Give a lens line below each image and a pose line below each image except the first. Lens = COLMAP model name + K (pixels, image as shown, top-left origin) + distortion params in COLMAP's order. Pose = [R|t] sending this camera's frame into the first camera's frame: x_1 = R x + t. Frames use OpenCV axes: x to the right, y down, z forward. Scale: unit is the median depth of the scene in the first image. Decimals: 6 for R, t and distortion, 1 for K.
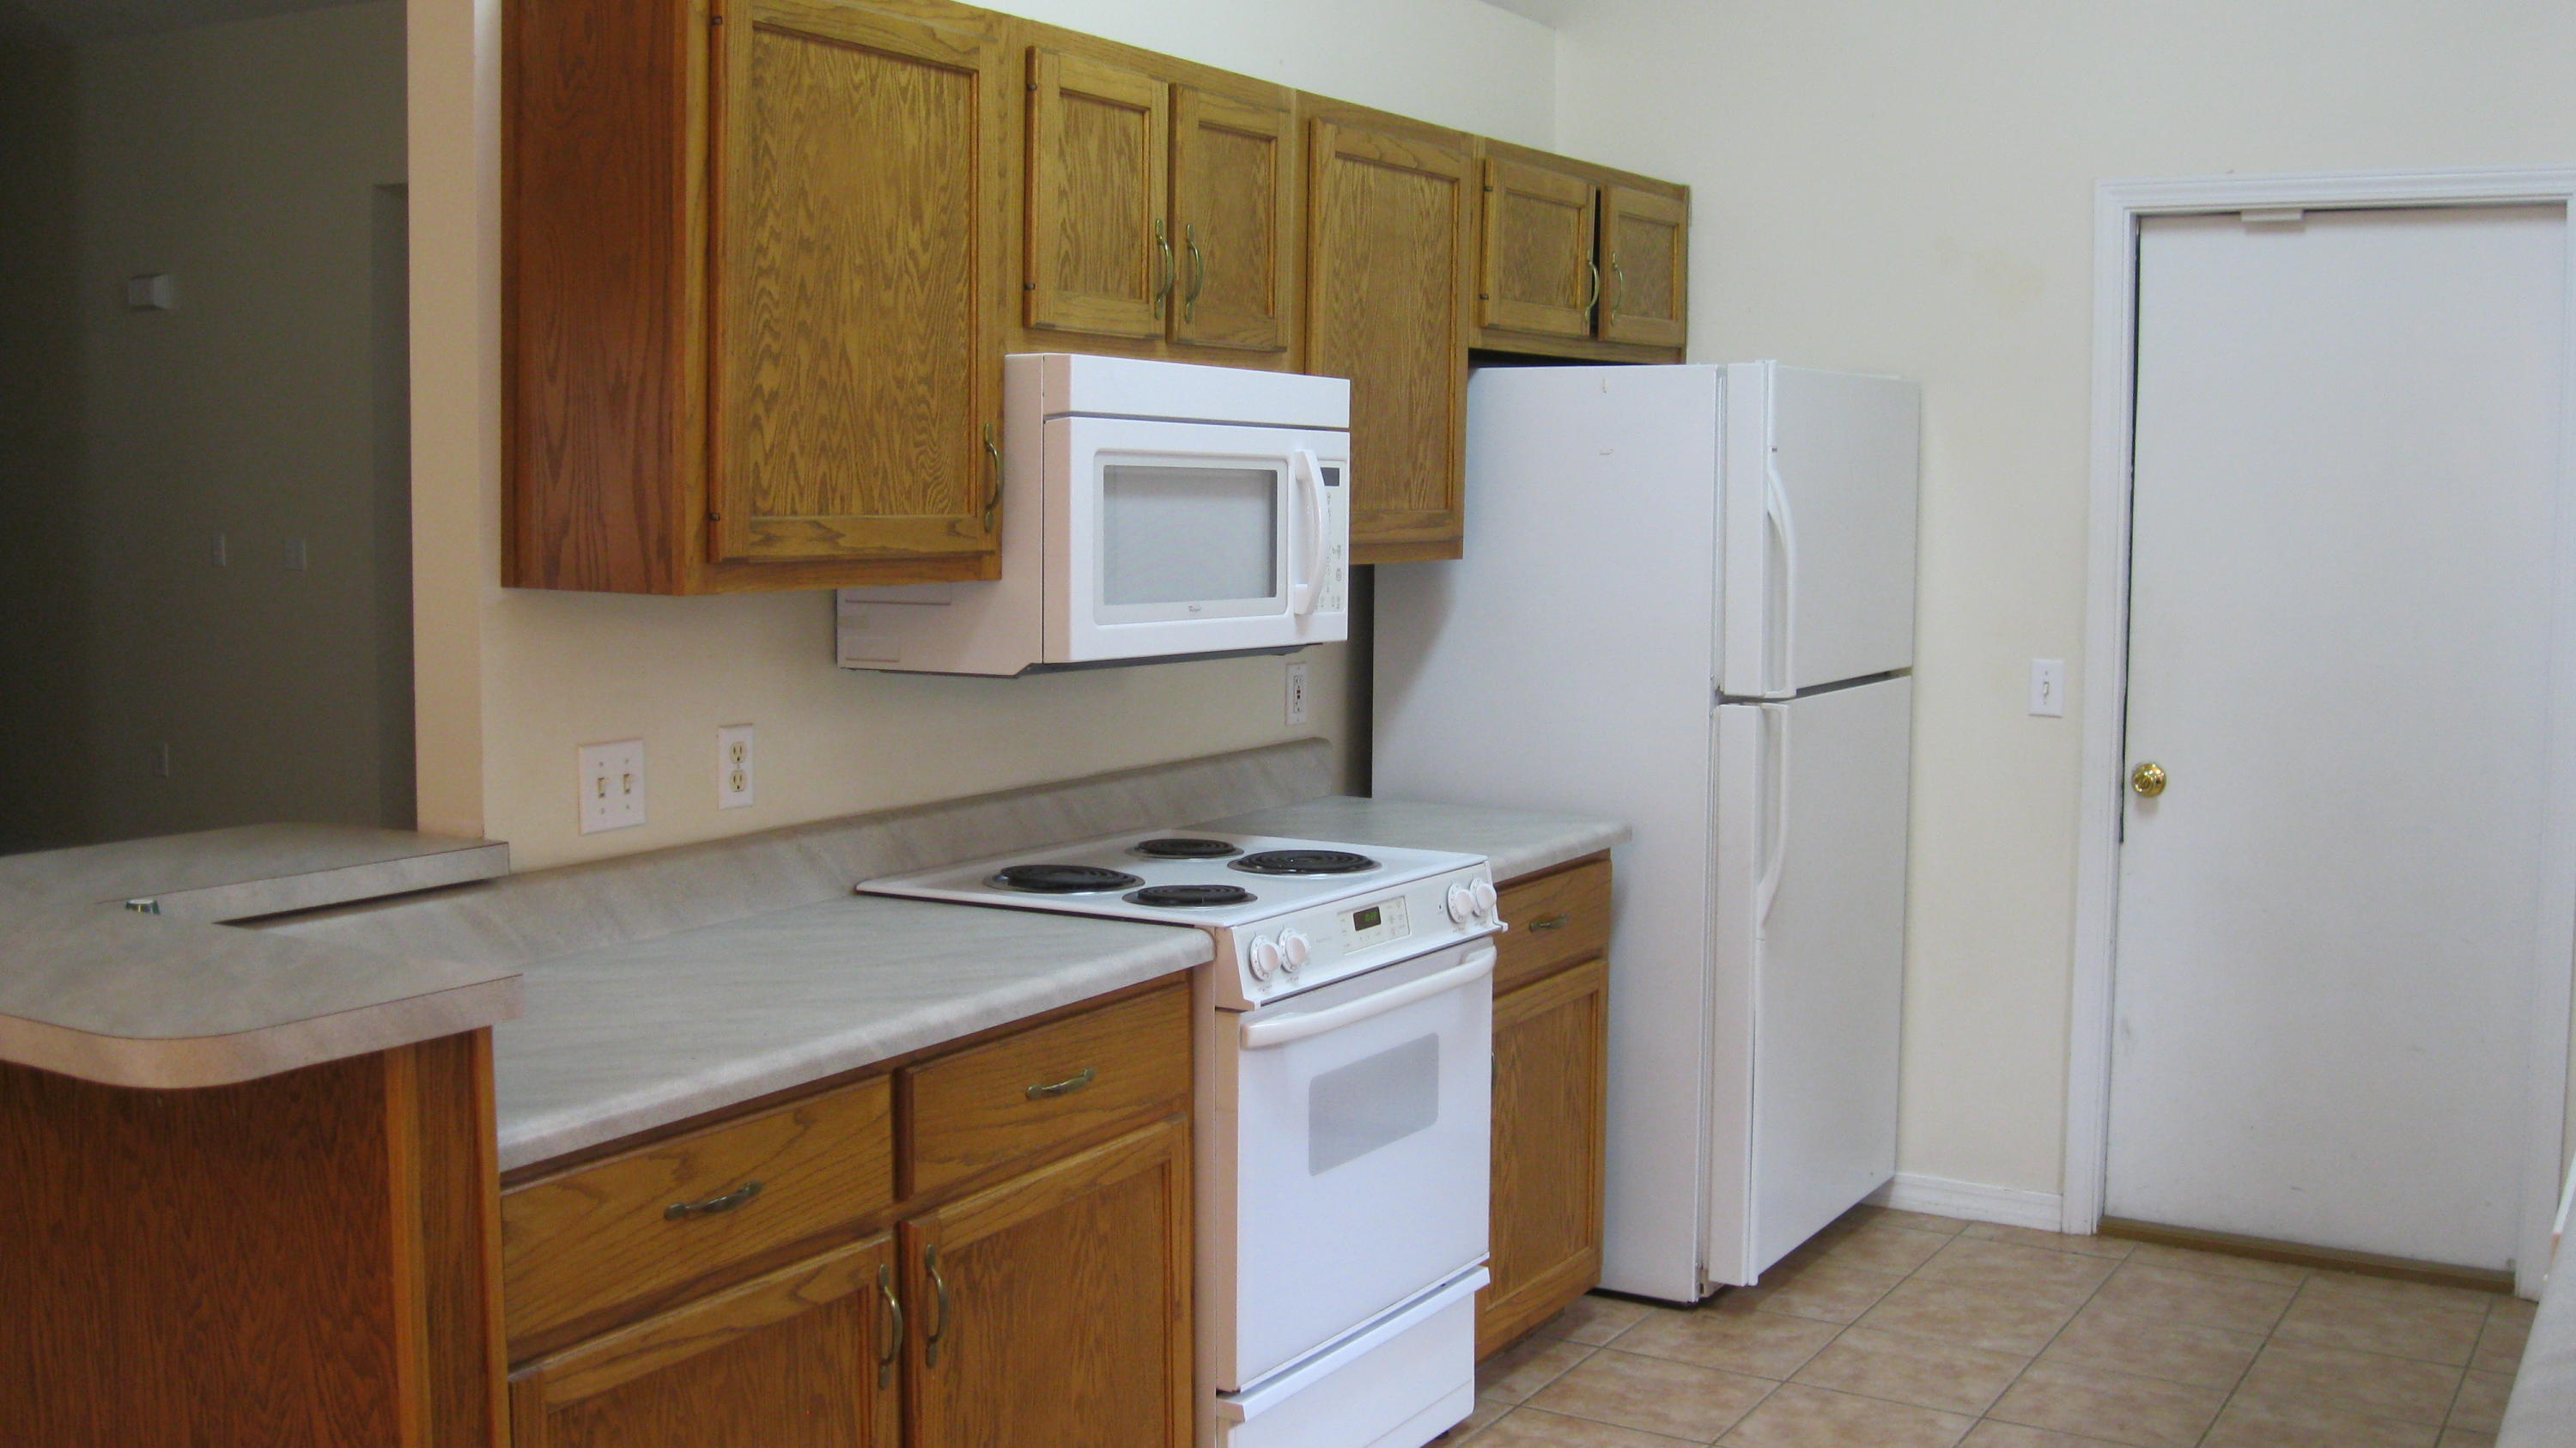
lens RADIAL K [[2652.5, 0, 1288.0], [0, 2652.5, 724.0], [0, 0, 1]] dist [-0.093256, 0.025248]
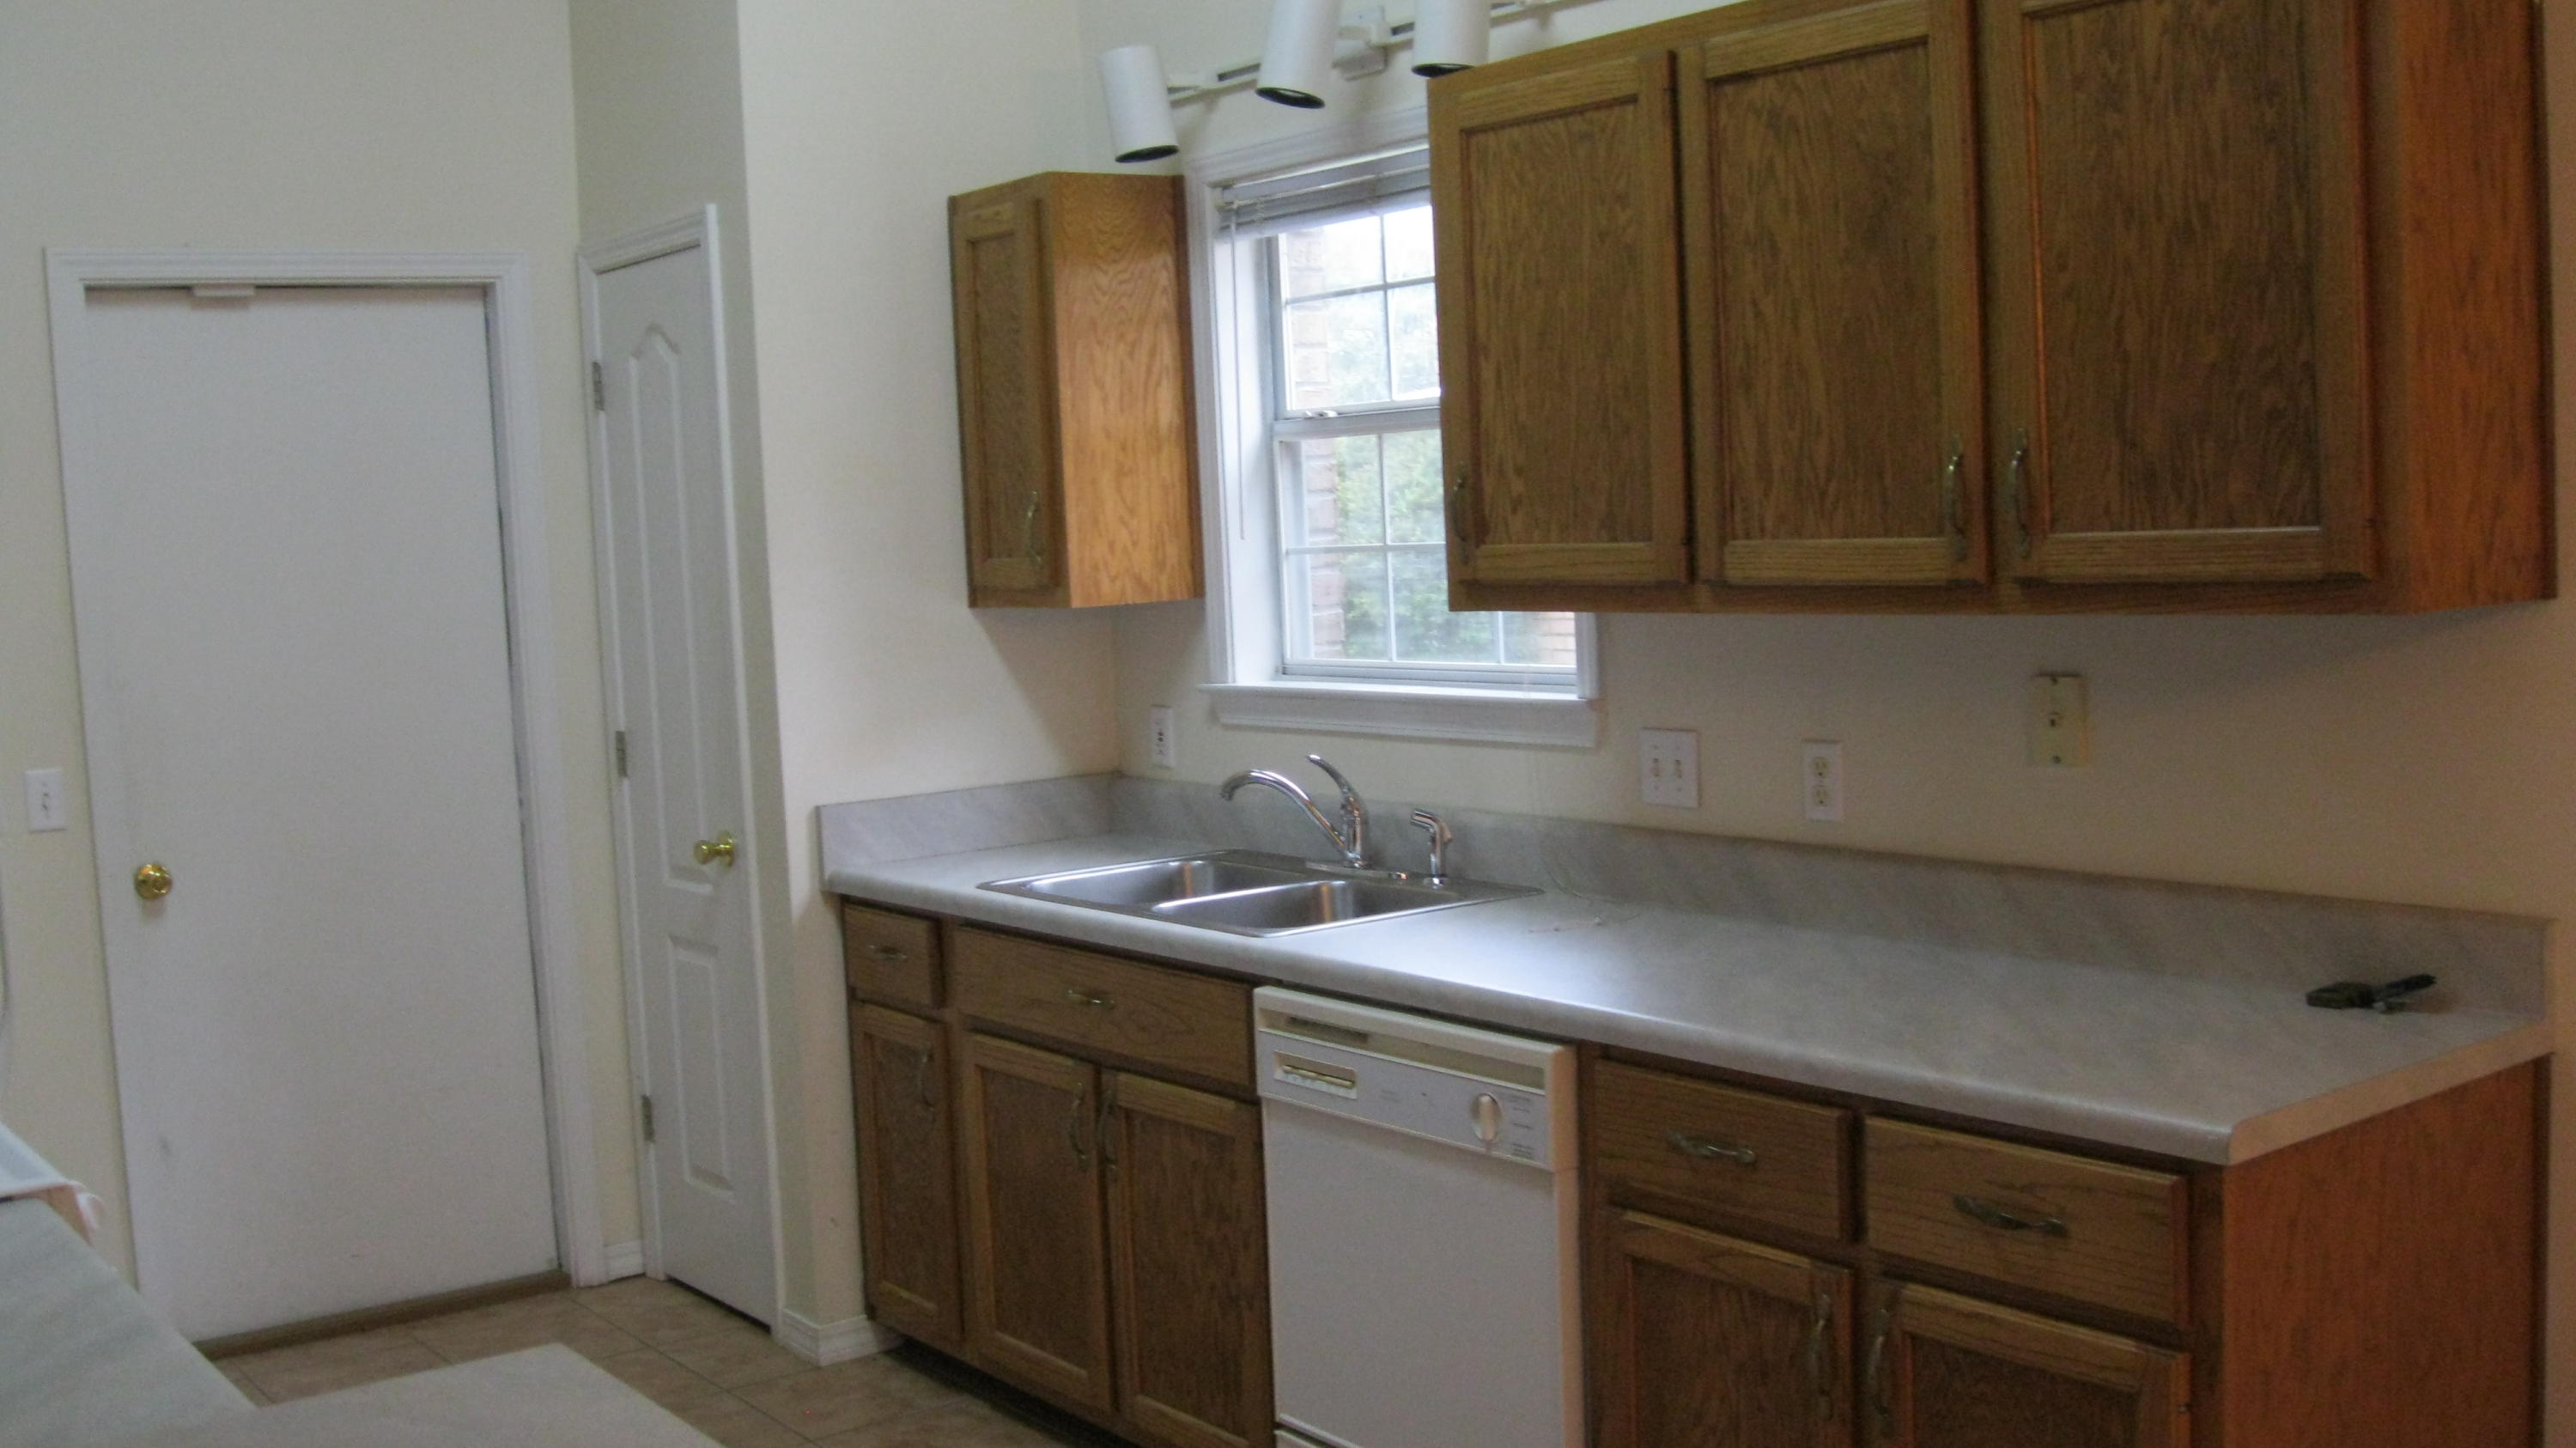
lens RADIAL K [[2652.5, 0, 1288.0], [0, 2652.5, 724.0], [0, 0, 1]] dist [-0.093256, 0.025248]
pose [[0.403361, -0.104449, 0.909060, -0.374344], [0.140859, 0.988710, 0.051099, -0.026404], [-0.904134, 0.107438, 0.413519, 0.245104]]
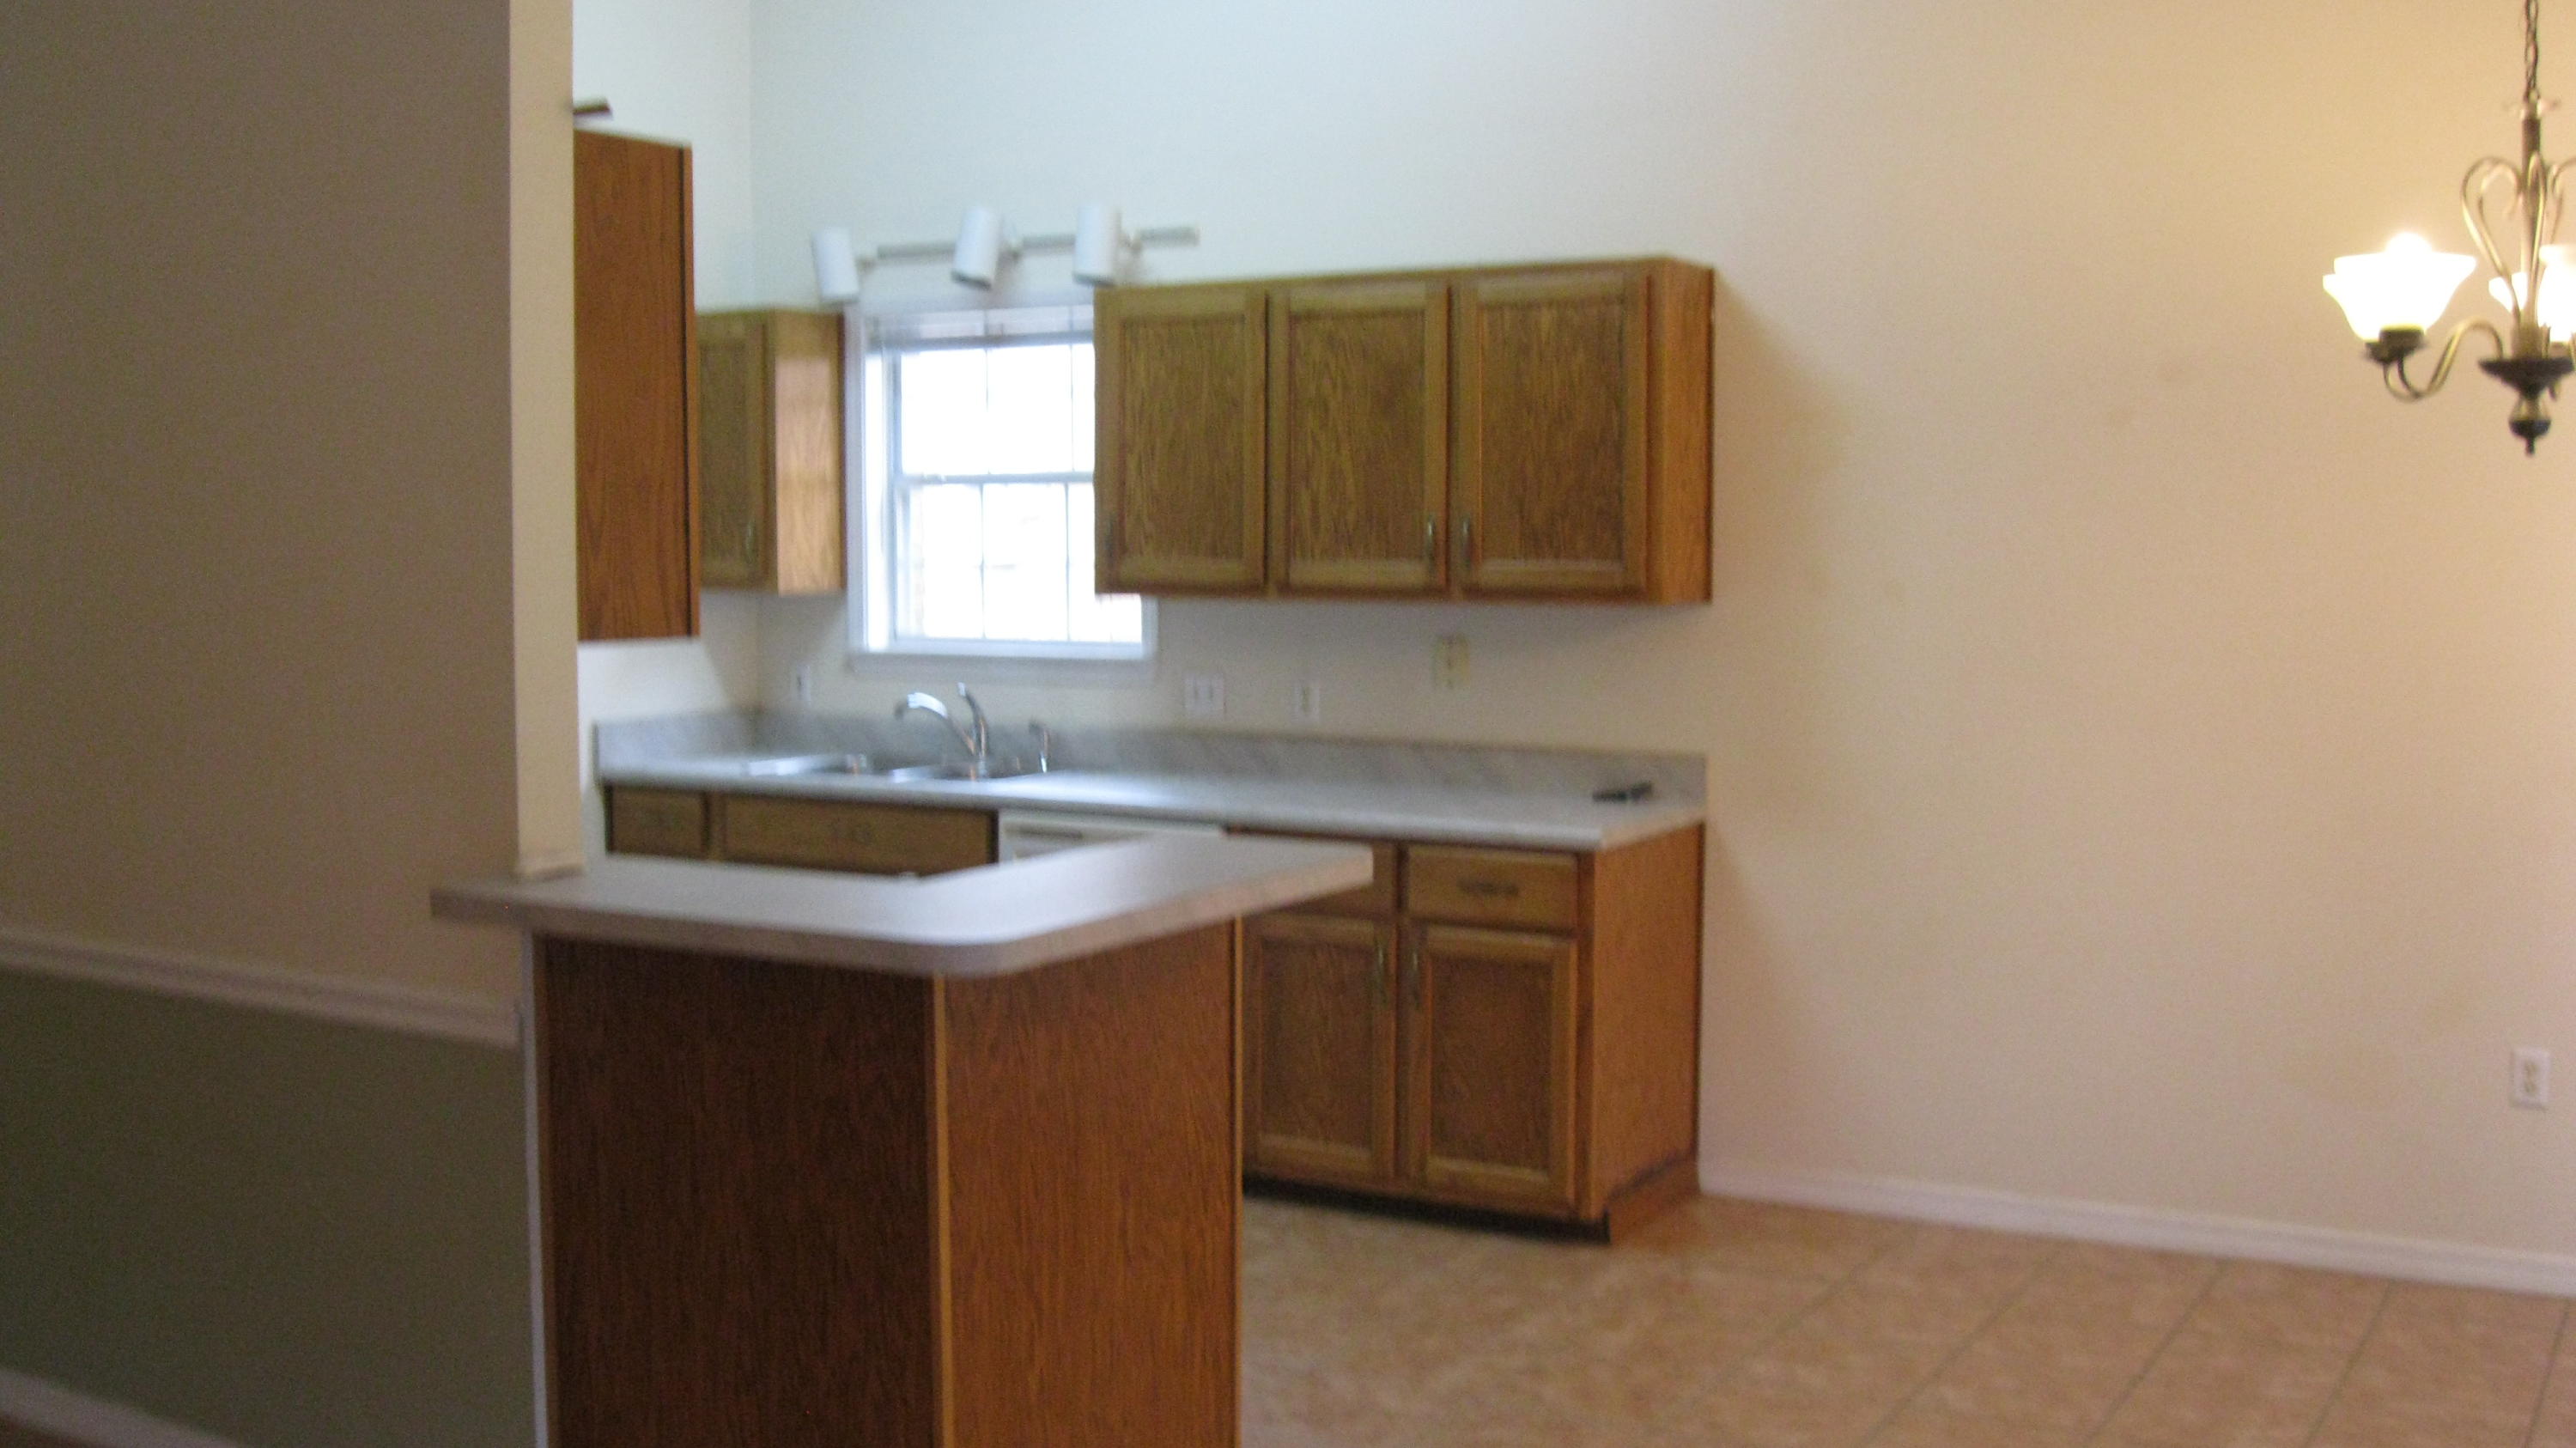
lens RADIAL K [[2652.5, 0, 1288.0], [0, 2652.5, 724.0], [0, 0, 1]] dist [-0.093256, 0.025248]
pose [[0.012128, -0.086320, 0.996194, -0.623285], [0.100085, 0.991369, 0.084683, -0.037410], [-0.994905, 0.098677, 0.020663, 0.310478]]
